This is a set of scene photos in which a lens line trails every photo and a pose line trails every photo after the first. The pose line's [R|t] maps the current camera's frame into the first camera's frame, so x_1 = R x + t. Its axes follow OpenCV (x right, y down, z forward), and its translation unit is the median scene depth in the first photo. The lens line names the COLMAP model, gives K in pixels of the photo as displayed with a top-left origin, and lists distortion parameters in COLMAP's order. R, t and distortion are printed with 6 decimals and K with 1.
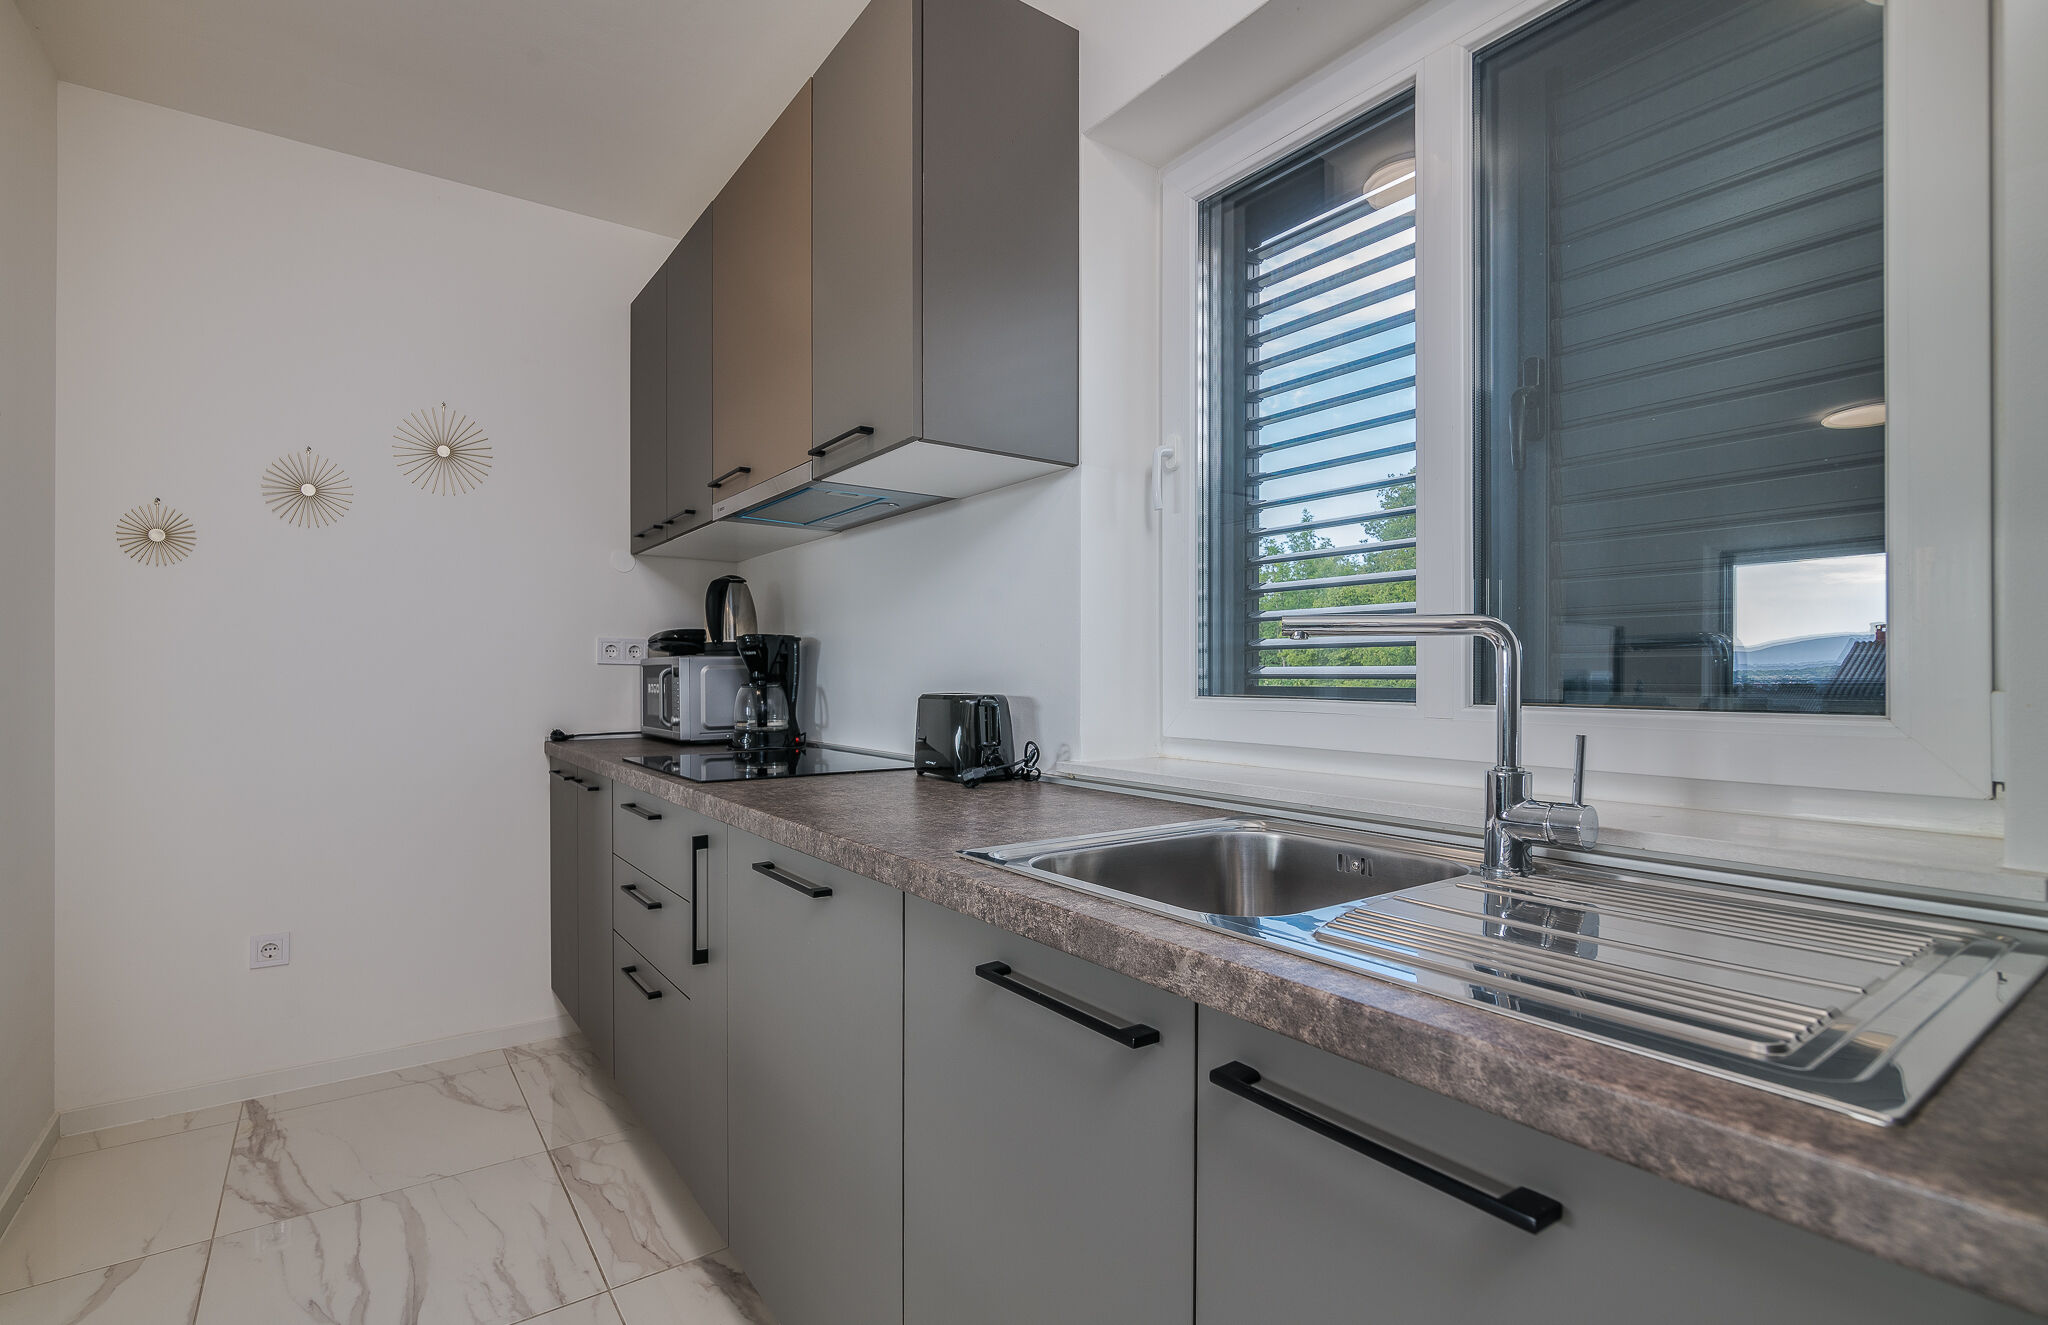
lens RADIAL K [[951.2, 0, 1065.3], [0, 951.2, 680.0], [0, 0, 1]] dist [-0.012723, -0.000174]
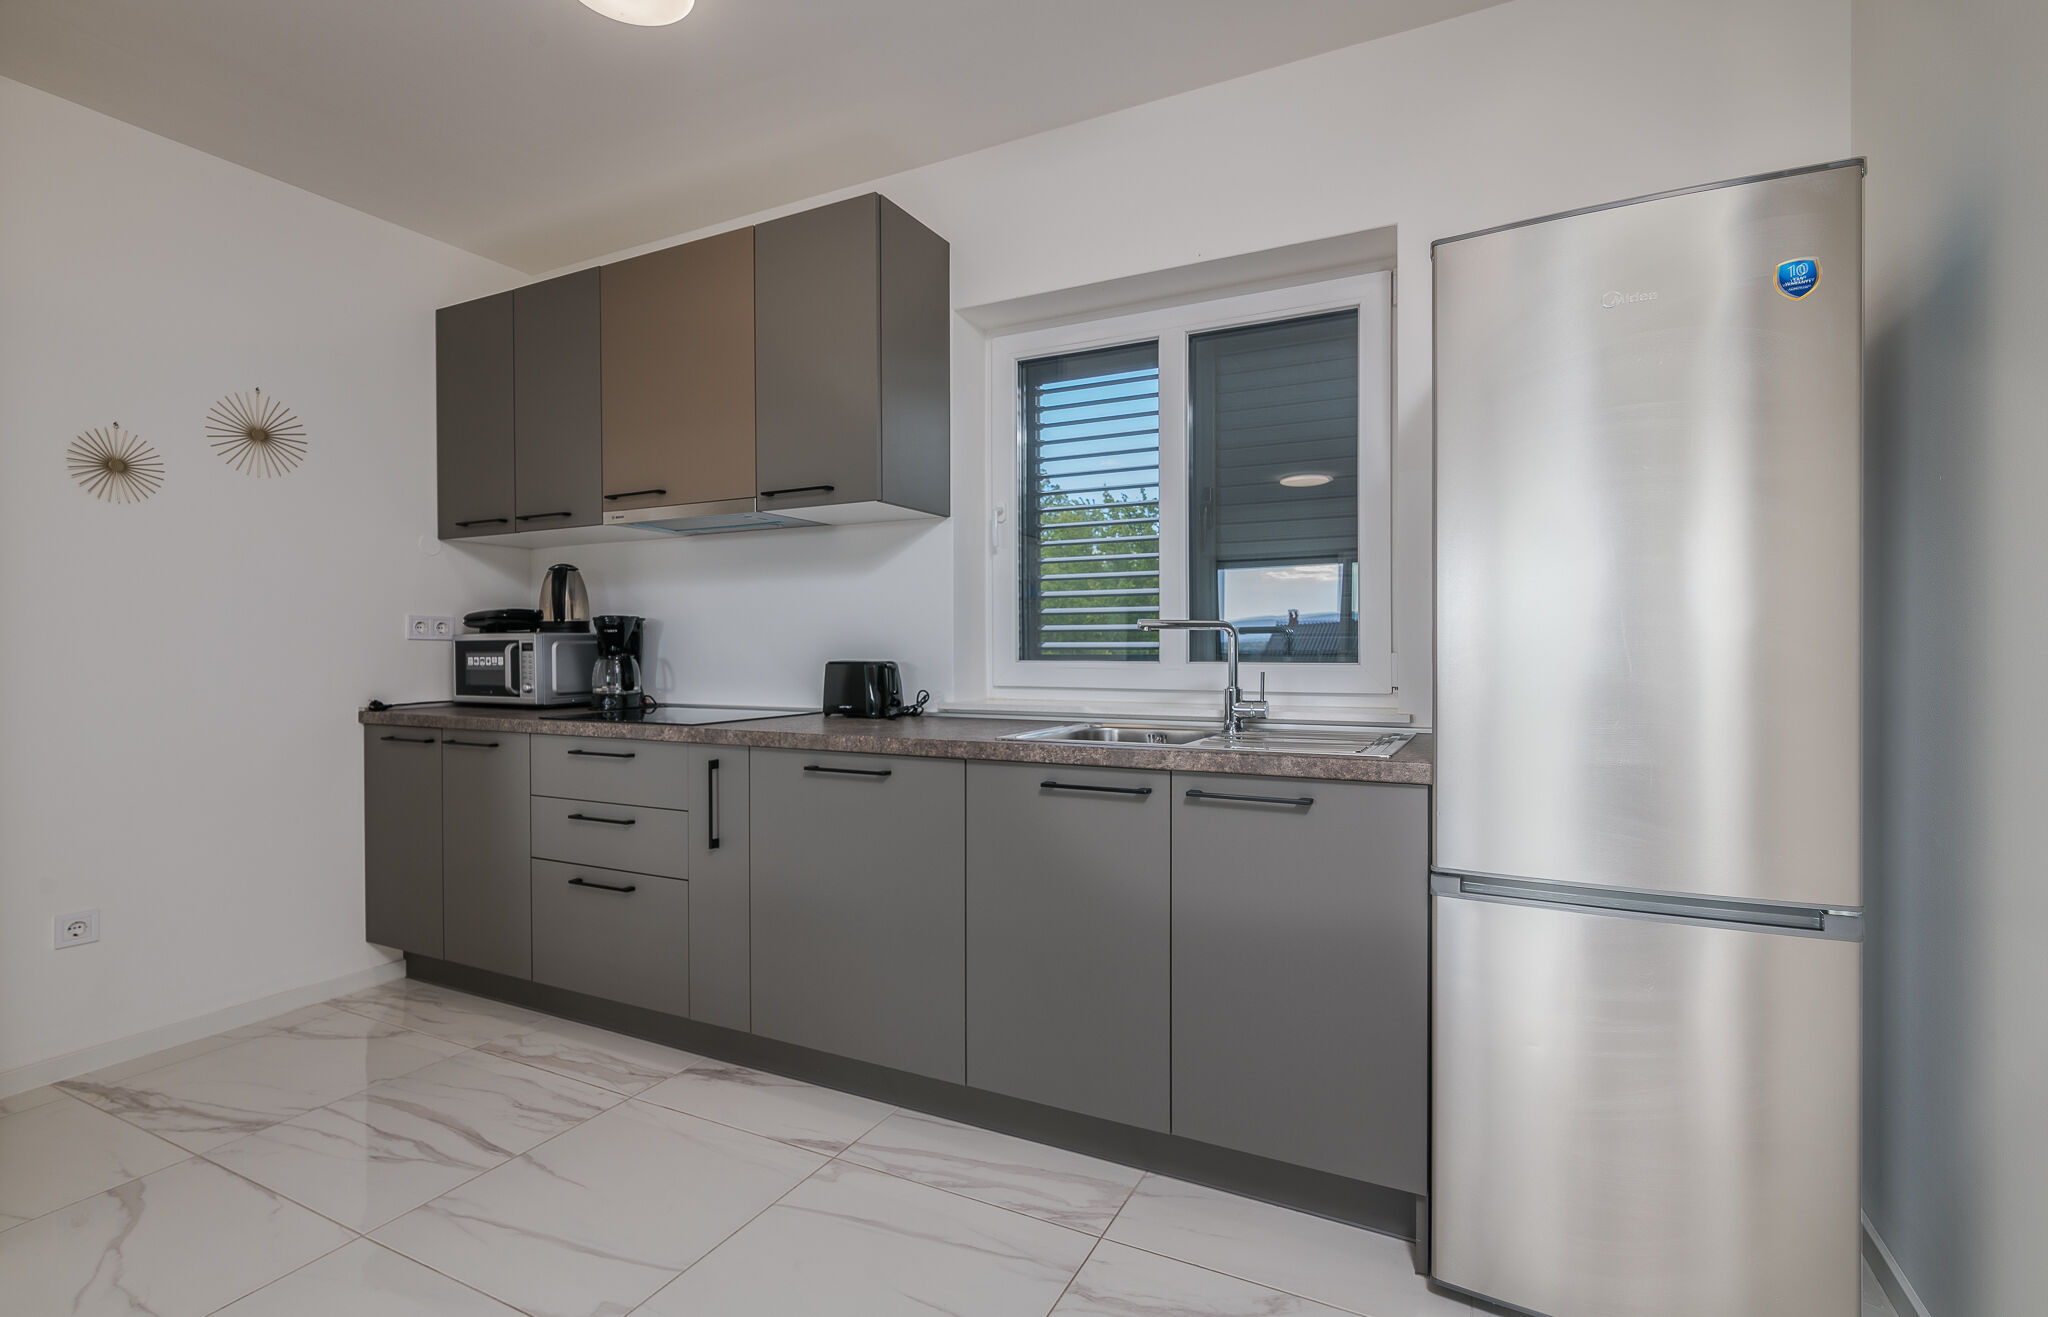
lens RADIAL K [[945.8, 0, 1024.0], [0, 945.8, 658.5], [0, 0, 1]] dist [0.001726, 0.000332]
pose [[0.902526, -0.006803, 0.430582, -0.447299], [0.004453, 0.999969, 0.006466, 0.001899], [-0.430613, -0.003919, 0.902528, -0.390673]]
